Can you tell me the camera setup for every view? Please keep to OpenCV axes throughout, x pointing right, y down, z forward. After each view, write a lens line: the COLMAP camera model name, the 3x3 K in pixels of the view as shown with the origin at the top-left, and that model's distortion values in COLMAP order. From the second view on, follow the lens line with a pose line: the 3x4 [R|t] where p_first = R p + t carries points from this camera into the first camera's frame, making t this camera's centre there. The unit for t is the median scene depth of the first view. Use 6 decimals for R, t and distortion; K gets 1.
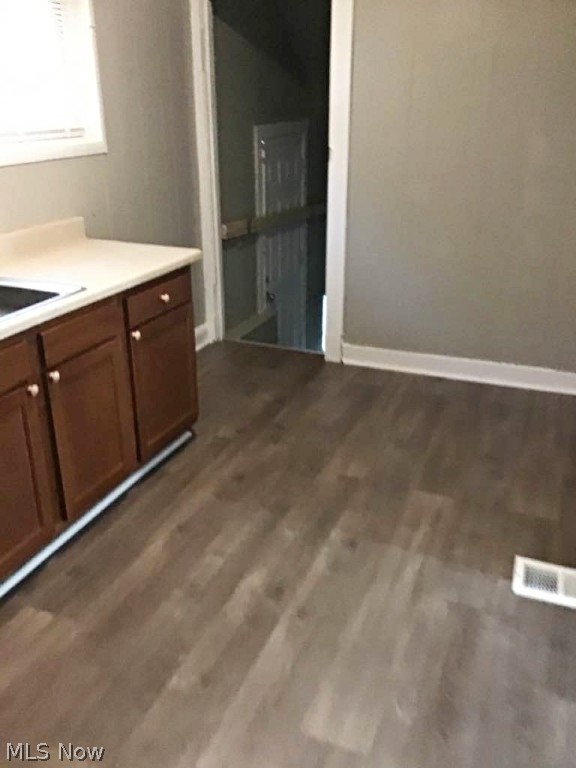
lens RADIAL K [[686.3, 0, 294.0], [0, 686.3, 379.2], [0, 0, 1]] dist [0.094530, -0.129413]
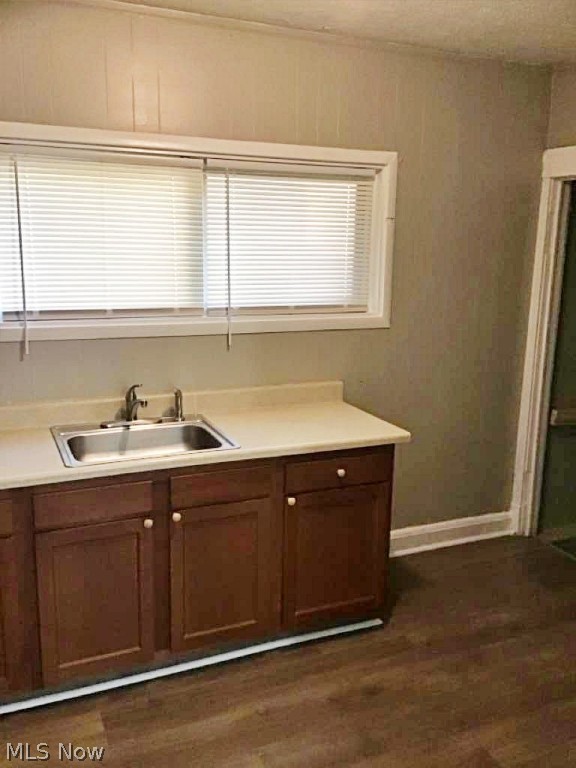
lens RADIAL K [[686.3, 0, 288.9], [0, 686.3, 385.0], [0, 0, 1]] dist [0.094530, -0.129413]
pose [[0.710442, 0.154917, -0.686493, 0.417402], [-0.284218, 0.955540, -0.078502, -0.138832], [0.643811, 0.250885, 0.722886, 0.201893]]
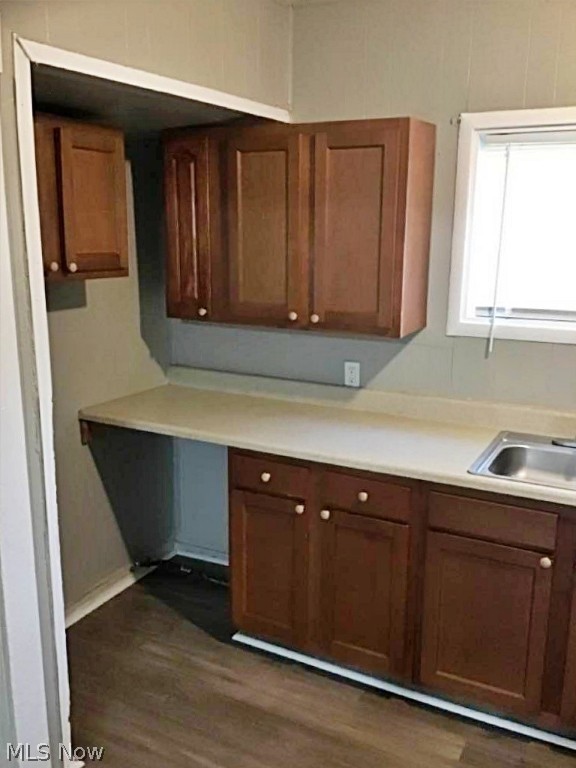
lens RADIAL K [[686.3, 0, 284.5], [0, 686.3, 388.9], [0, 0, 1]] dist [0.094530, -0.129413]
pose [[-0.126668, 0.213848, -0.968620, 0.438887], [-0.380521, 0.891303, 0.246540, -0.234485], [0.916056, 0.399809, -0.031526, 0.457252]]
